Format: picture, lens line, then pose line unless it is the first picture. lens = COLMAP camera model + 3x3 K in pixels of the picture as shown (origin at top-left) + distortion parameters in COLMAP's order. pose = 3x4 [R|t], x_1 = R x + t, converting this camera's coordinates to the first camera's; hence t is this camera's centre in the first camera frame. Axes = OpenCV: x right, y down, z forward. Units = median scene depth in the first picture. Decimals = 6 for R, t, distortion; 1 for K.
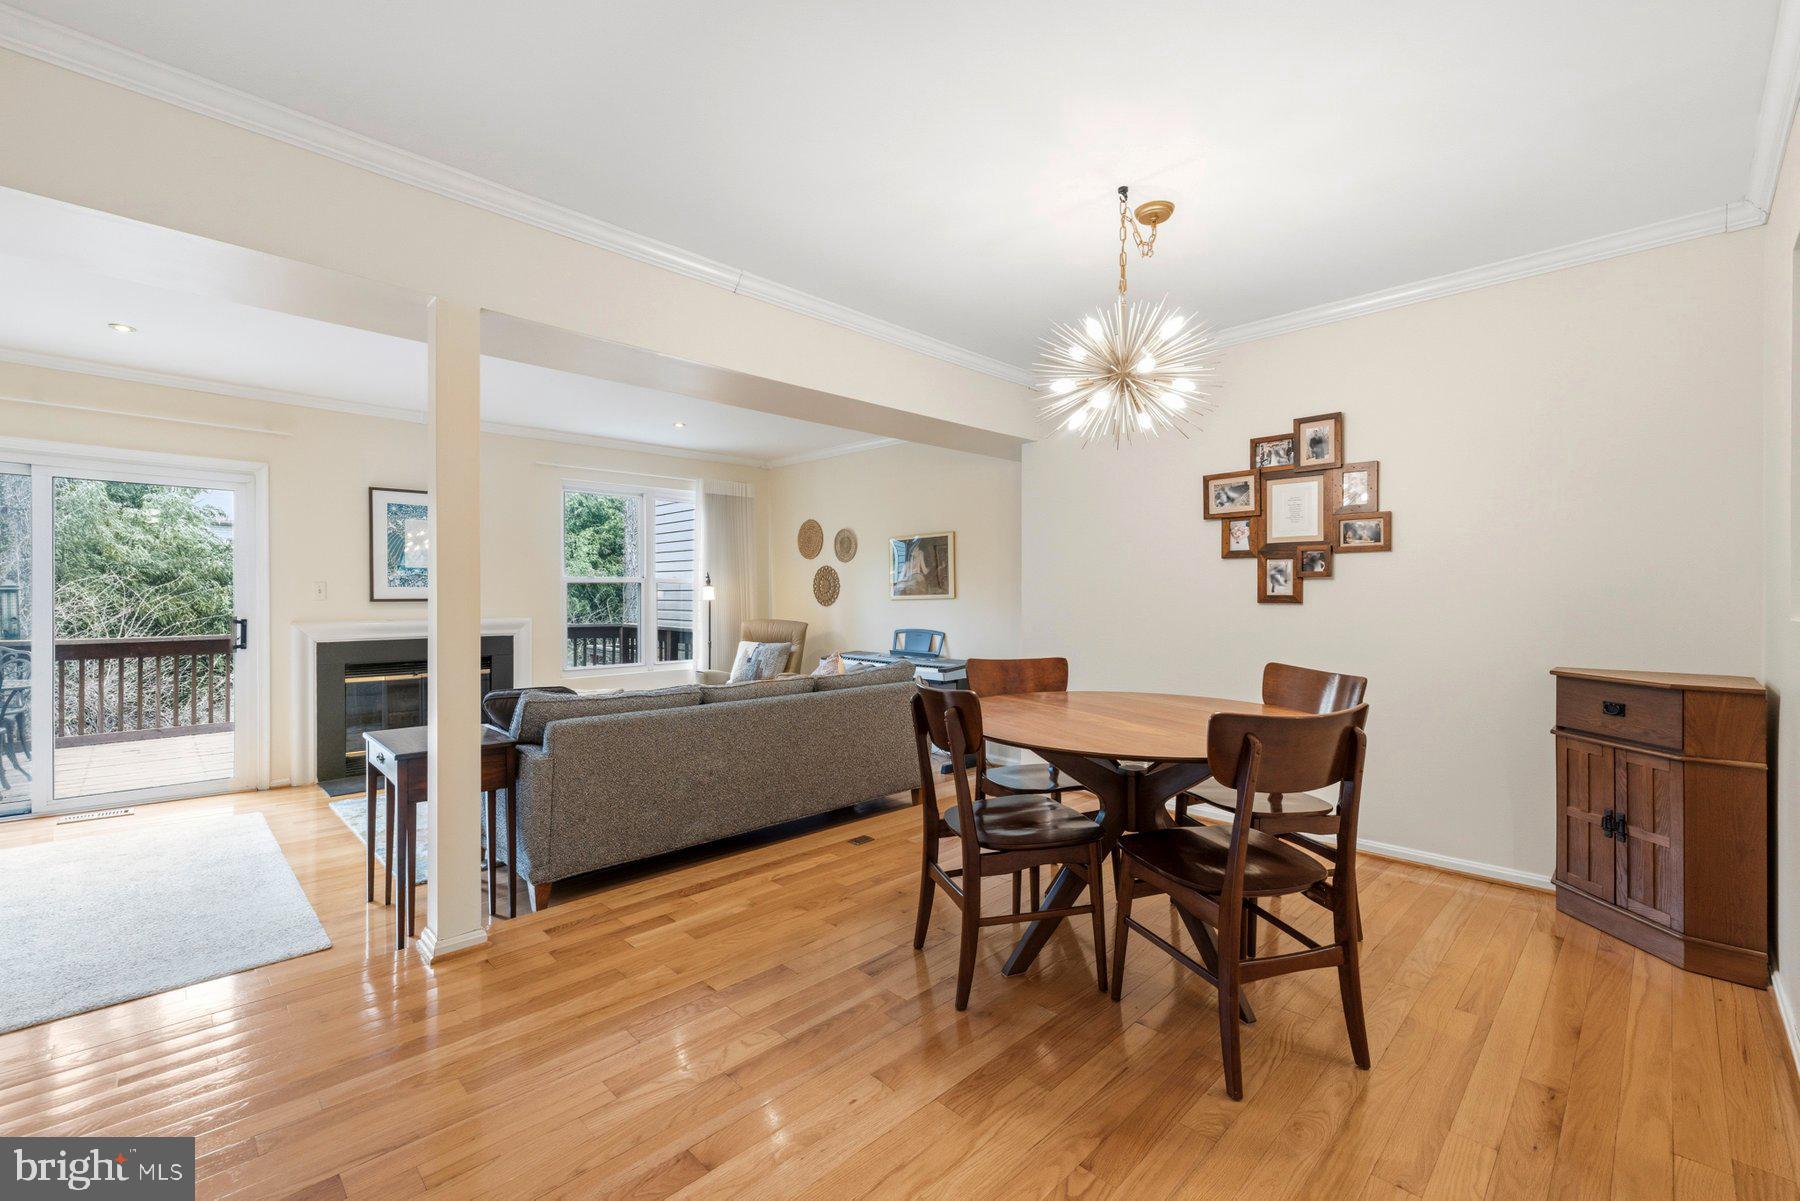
lens RADIAL K [[755.2, 0, 891.0], [0, 755.2, 595.2], [0, 0, 1]] dist [0.001104, 0.000288]
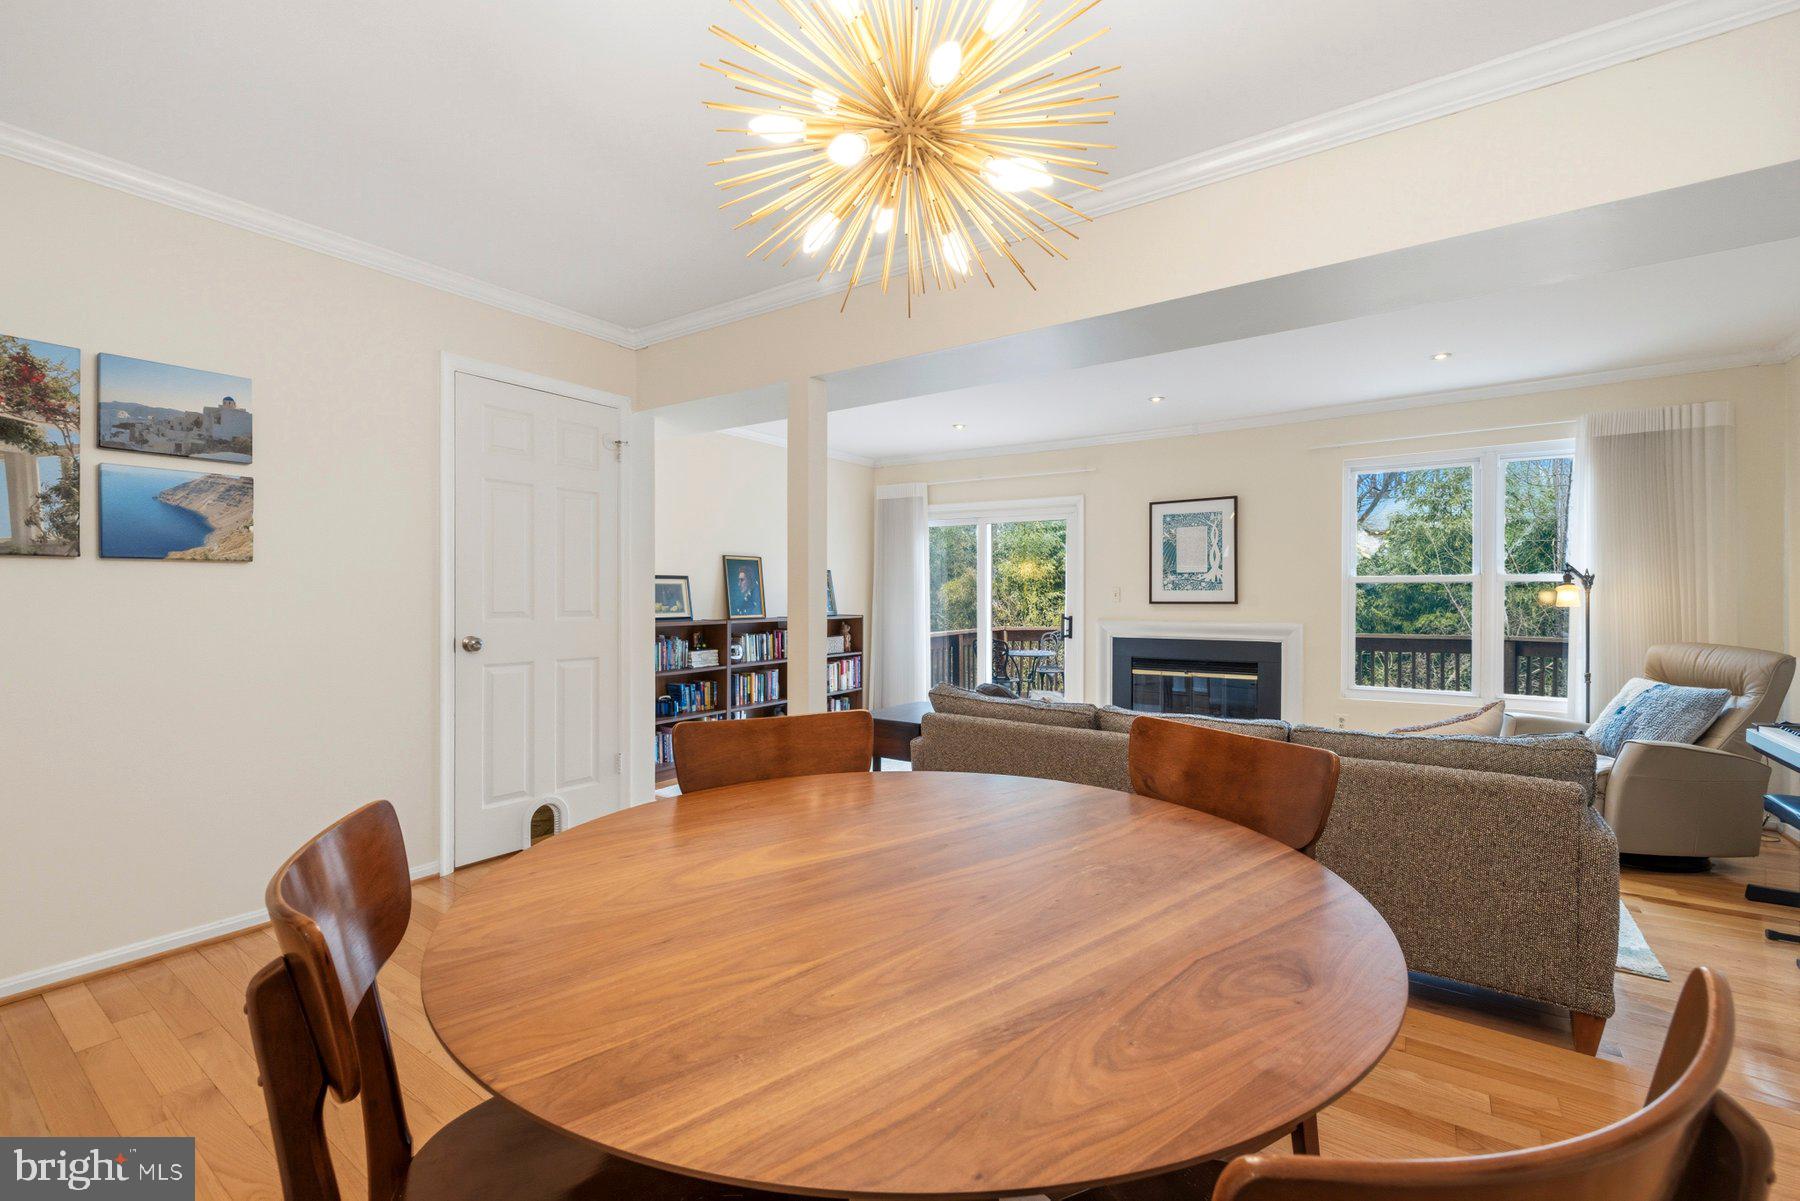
lens RADIAL K [[755.2, 0, 891.0], [0, 755.2, 595.2], [0, 0, 1]] dist [0.001104, 0.000288]
pose [[0.187048, -0.002308, -0.982348, 0.340324], [-0.001784, 0.999995, -0.002690, -0.000764], [0.982349, 0.002255, 0.187043, 0.399763]]
